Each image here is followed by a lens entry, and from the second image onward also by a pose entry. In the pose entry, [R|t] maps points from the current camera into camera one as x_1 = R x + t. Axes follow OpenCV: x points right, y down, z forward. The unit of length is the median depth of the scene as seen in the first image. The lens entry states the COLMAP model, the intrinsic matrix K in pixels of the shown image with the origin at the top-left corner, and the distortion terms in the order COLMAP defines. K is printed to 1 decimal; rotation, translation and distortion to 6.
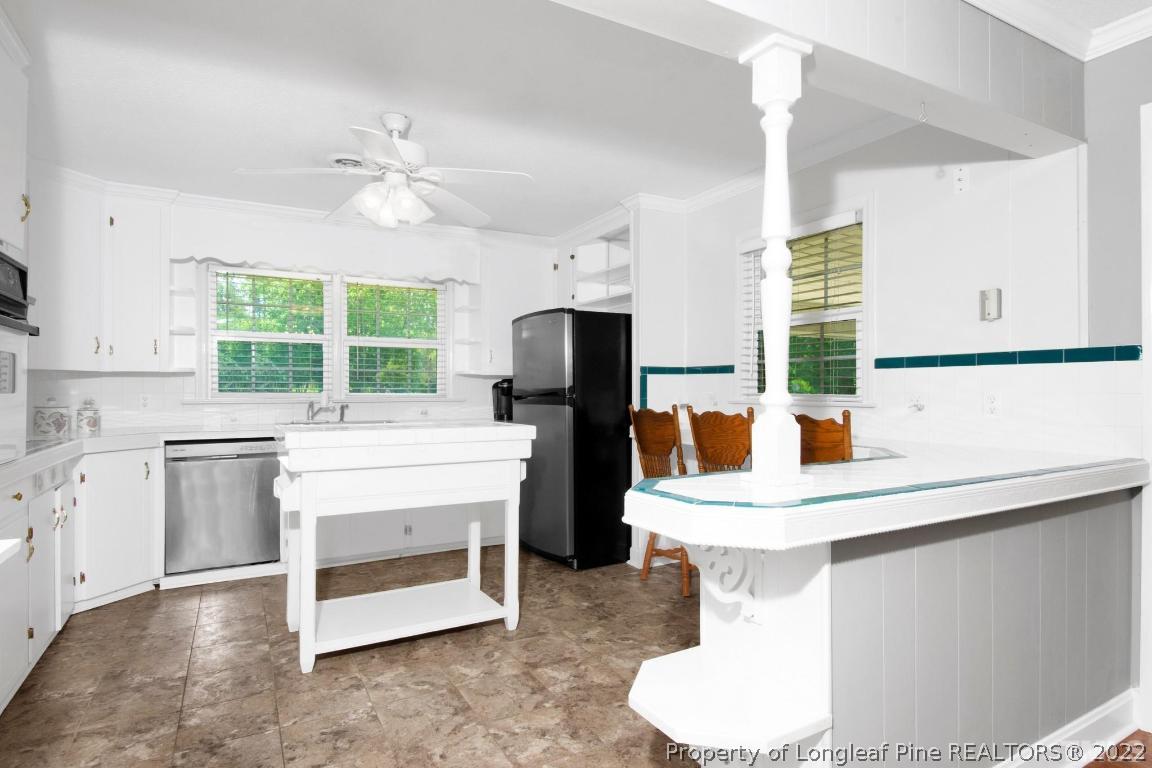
lens RADIAL K [[635.3, 0, 593.9], [0, 635.3, 385.4], [0, 0, 1]] dist [0.002263, 0.000786]
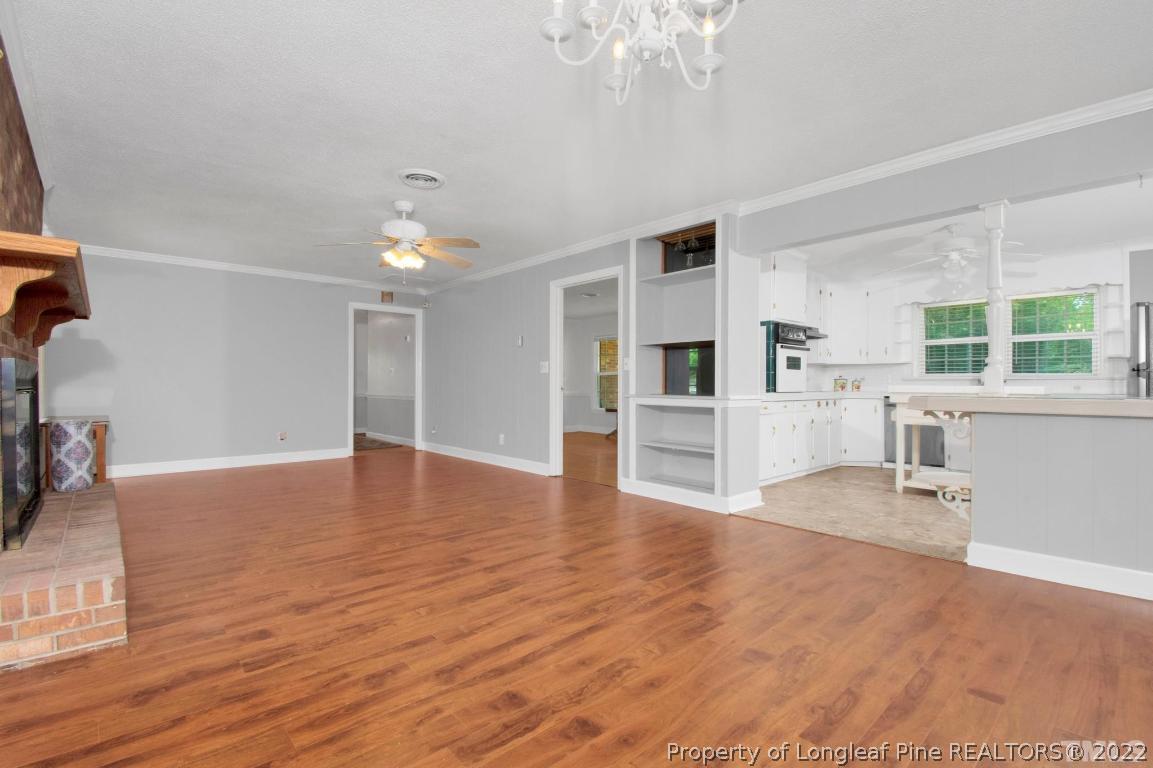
lens RADIAL K [[519.8, 0, 576.5], [0, 519.8, 384.0], [0, 0, 1]] dist [0.001210, -0.016910]
pose [[0.219598, -0.000544, -0.975590, 0.671798], [0.003242, 0.999995, 0.000172, 0.038686], [0.975585, -0.003201, 0.219599, -0.315041]]
